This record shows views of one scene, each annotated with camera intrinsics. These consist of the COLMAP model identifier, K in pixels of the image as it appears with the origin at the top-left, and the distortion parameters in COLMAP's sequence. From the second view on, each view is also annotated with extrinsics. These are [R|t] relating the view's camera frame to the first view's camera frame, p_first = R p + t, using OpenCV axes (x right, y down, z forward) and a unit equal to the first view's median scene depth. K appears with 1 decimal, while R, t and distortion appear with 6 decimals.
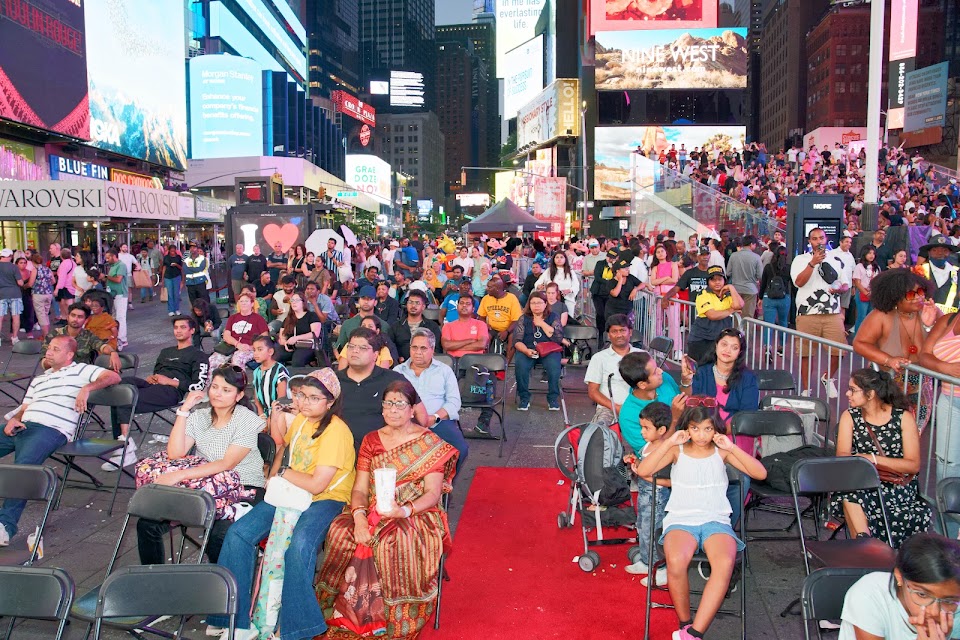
lens RADIAL K [[673.5, 0, 486.1], [0, 673.5, 301.4], [0, 0, 1]] dist [-0.137101, 0.084571]
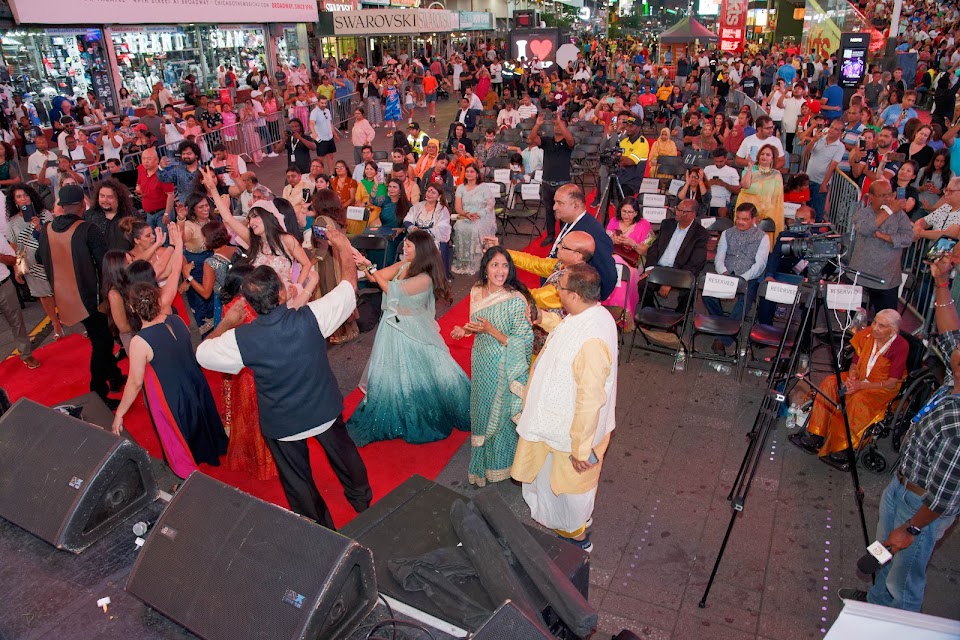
lens RADIAL K [[673.5, 0, 486.1], [0, 673.5, 301.4], [0, 0, 1]] dist [-0.137101, 0.084571]
pose [[0.959873, 0.089848, -0.265652, 0.011238], [-0.007222, 0.954892, 0.296867, 0.003456], [0.280342, -0.283036, 0.917223, -0.163306]]
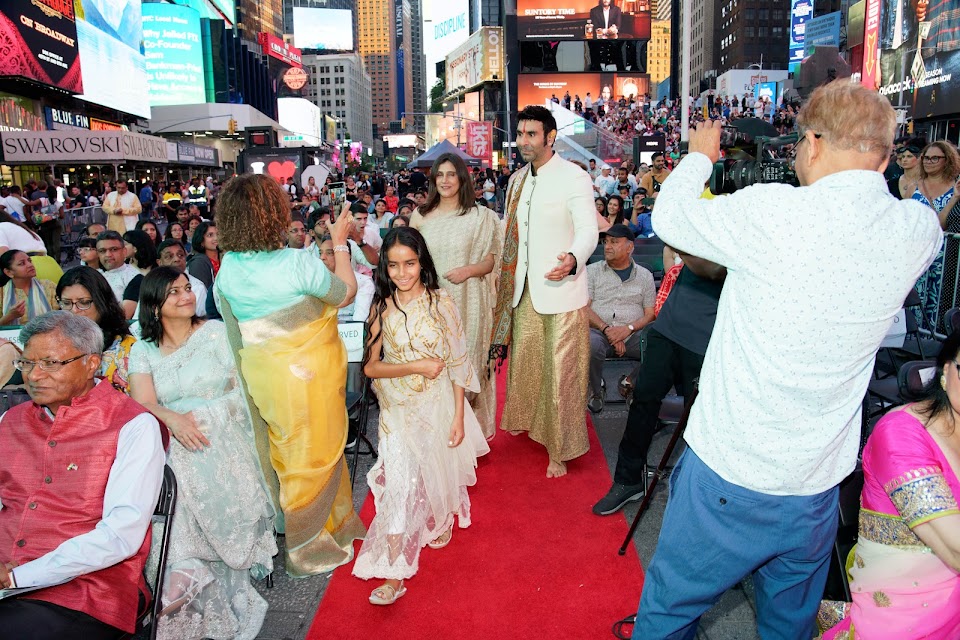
lens RADIAL K [[673.5, 0, 486.1], [0, 673.5, 301.4], [0, 0, 1]] dist [-0.137101, 0.084571]
pose [[0.994244, -0.031915, 0.102272, -0.010394], [0.022975, 0.995905, 0.087436, 0.013199], [-0.104643, -0.084583, 0.990906, -0.090697]]
